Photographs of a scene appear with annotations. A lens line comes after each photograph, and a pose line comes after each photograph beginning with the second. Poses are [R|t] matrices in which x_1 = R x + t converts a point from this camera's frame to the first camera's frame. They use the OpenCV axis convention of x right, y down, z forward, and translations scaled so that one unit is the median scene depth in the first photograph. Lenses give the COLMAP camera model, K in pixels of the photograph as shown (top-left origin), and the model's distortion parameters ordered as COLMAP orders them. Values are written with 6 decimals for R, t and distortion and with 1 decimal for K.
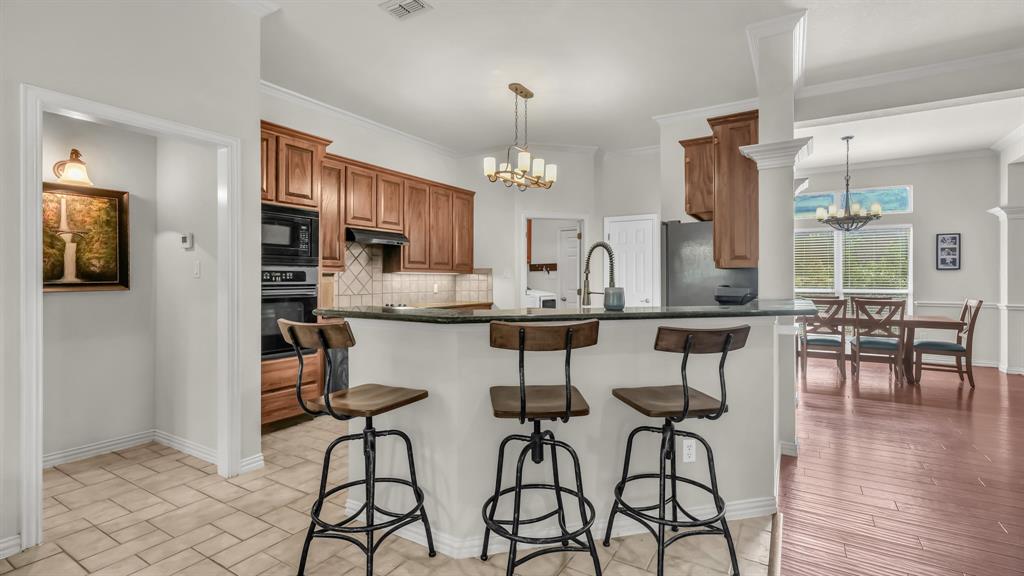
lens RADIAL K [[460.8, 0, 508.3], [0, 460.8, 277.2], [0, 0, 1]] dist [0.000965, 0.000069]
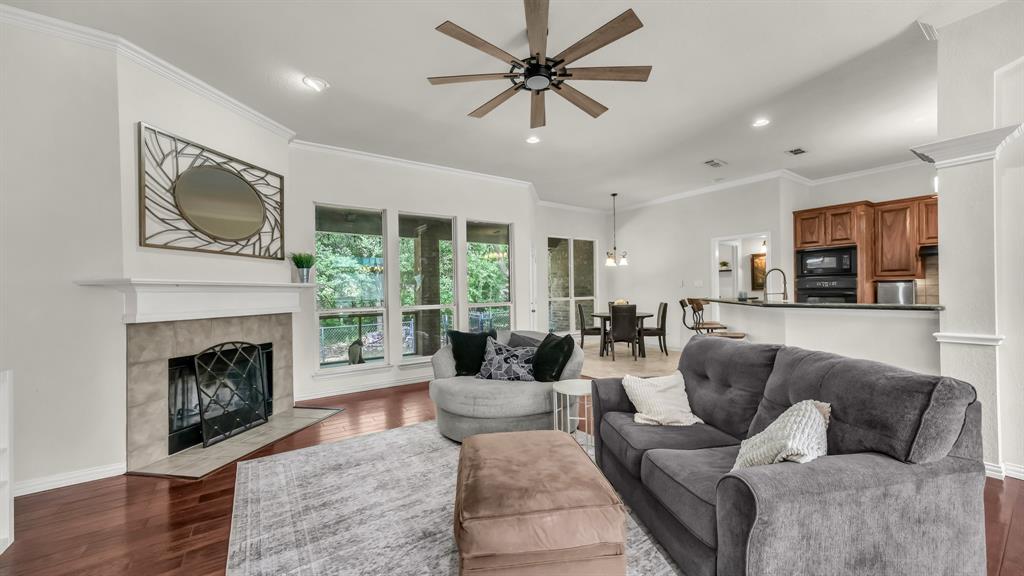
lens RADIAL K [[377.1, 0, 519.3], [0, 377.1, 291.1], [0, 0, 1]] dist [0.012093, 0.000088]
pose [[-0.390799, 0.008894, -0.920433, 1.071885], [0.019111, 0.999816, 0.001547, 0.000483], [0.920277, -0.016986, -0.390897, 0.310425]]
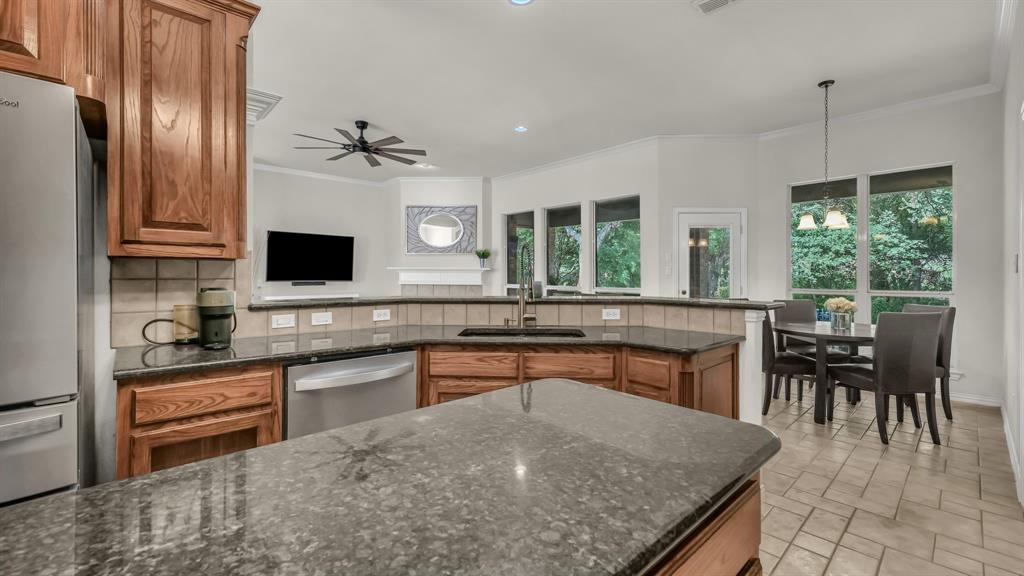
lens RADIAL K [[424.8, 0, 517.2], [0, 424.8, 280.3], [0, 0, 1]] dist [-0.008477, -0.000076]
pose [[-0.964951, -0.004615, 0.262390, -0.016892], [-0.001304, 0.999917, 0.012791, 0.001170], [-0.262427, 0.012000, -0.964877, 0.994072]]
